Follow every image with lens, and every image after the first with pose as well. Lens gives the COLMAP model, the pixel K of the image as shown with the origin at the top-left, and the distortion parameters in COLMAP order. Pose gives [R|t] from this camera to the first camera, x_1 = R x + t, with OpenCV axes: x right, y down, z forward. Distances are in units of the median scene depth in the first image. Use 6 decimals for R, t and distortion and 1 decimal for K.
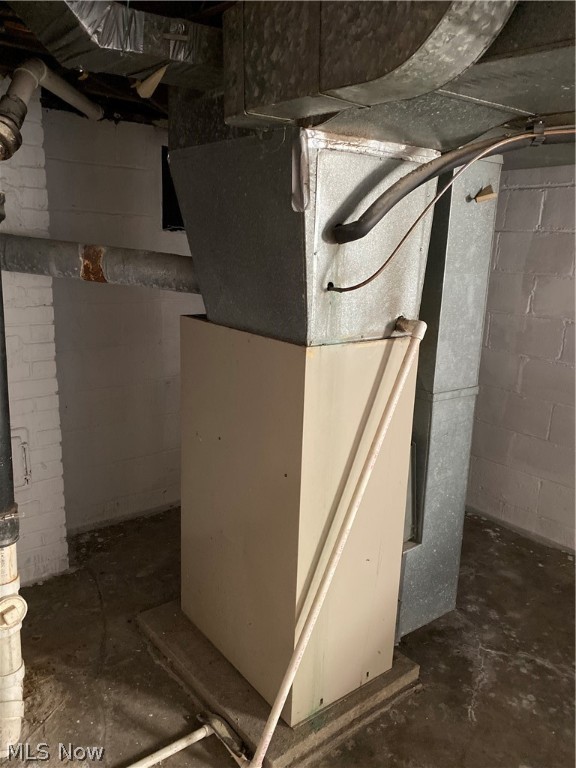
lens RADIAL K [[591.9, 0, 285.8], [0, 591.9, 383.9], [0, 0, 1]] dist [0.046079, -0.060456]
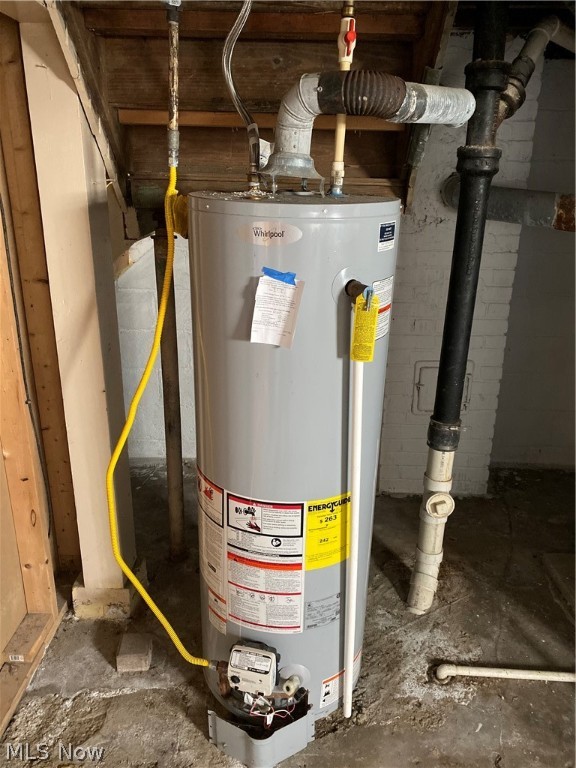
lens RADIAL K [[591.9, 0, 292.9], [0, 591.9, 383.2], [0, 0, 1]] dist [0.046079, -0.060456]
pose [[0.764852, 0.186655, -0.616573, 0.006094], [-0.138362, 0.982365, 0.125756, 0.023708], [0.629173, -0.010874, 0.777190, -0.107156]]
